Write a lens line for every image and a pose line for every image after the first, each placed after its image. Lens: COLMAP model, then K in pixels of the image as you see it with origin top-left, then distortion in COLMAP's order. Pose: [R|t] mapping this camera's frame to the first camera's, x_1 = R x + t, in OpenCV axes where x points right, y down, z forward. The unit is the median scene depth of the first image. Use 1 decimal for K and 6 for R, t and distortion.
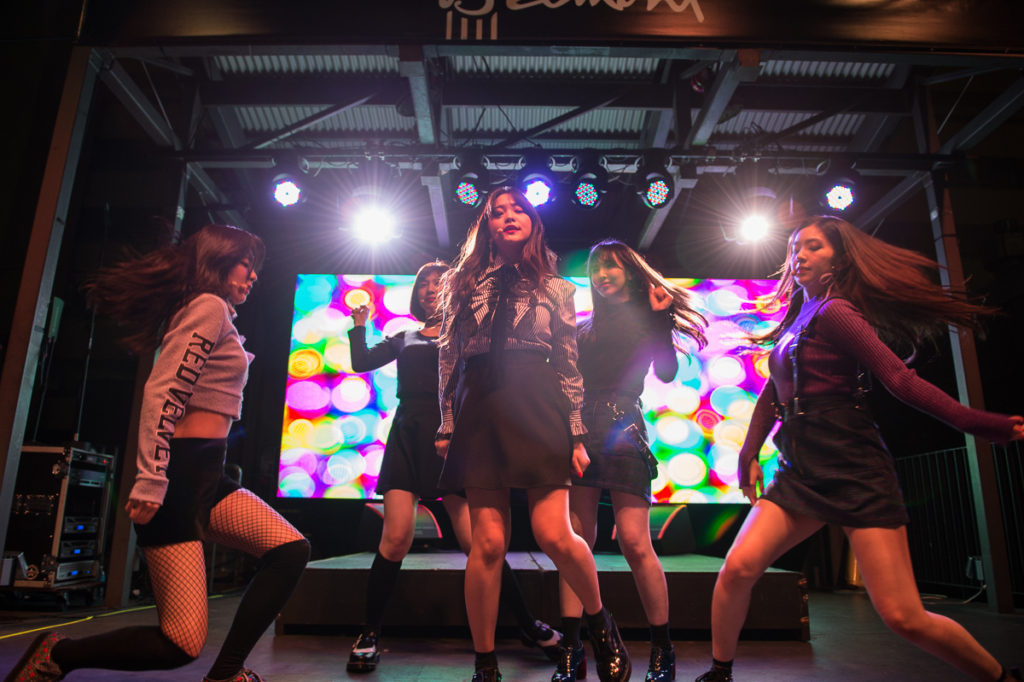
lens RADIAL K [[712.5, 0, 498.0], [0, 712.5, 330.8], [0, 0, 1]] dist [-0.052487, 0.000421]
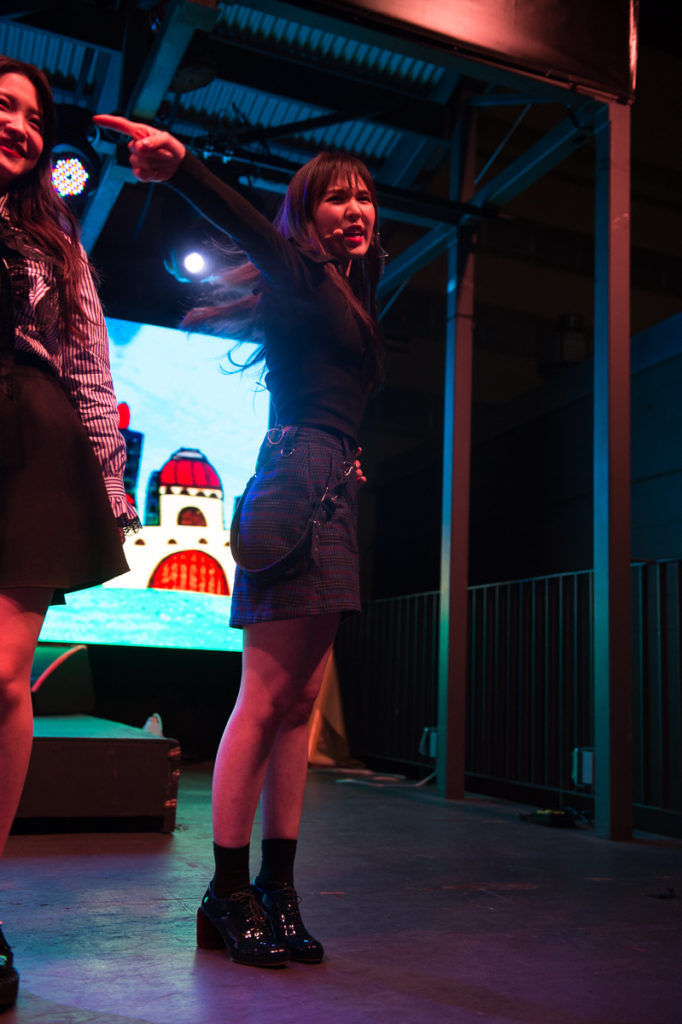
lens RADIAL K [[1024.9, 0, 341.0], [0, 1024.9, 512.0], [0, 0, 1]] dist [0.035970, 0.024525]
pose [[0.919779, 0.090450, 0.381871, 0.115715], [-0.130333, 0.988250, 0.079846, 0.002775], [-0.370162, -0.123211, 0.920760, -0.011536]]
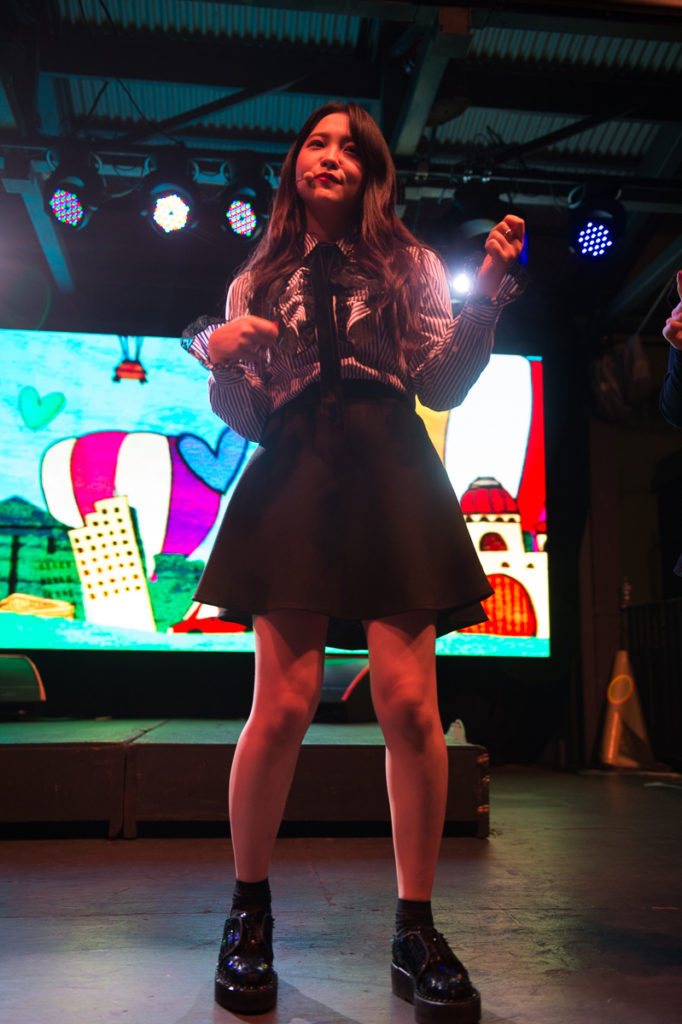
lens RADIAL K [[961.5, 0, 341.0], [0, 961.5, 512.0], [0, 0, 1]] dist [0.020962, 0.005921]
pose [[0.993095, 0.019108, 0.115743, 0.115314], [-0.029313, 0.995766, 0.087126, 0.009997], [-0.113588, -0.089917, 0.989451, 0.022851]]
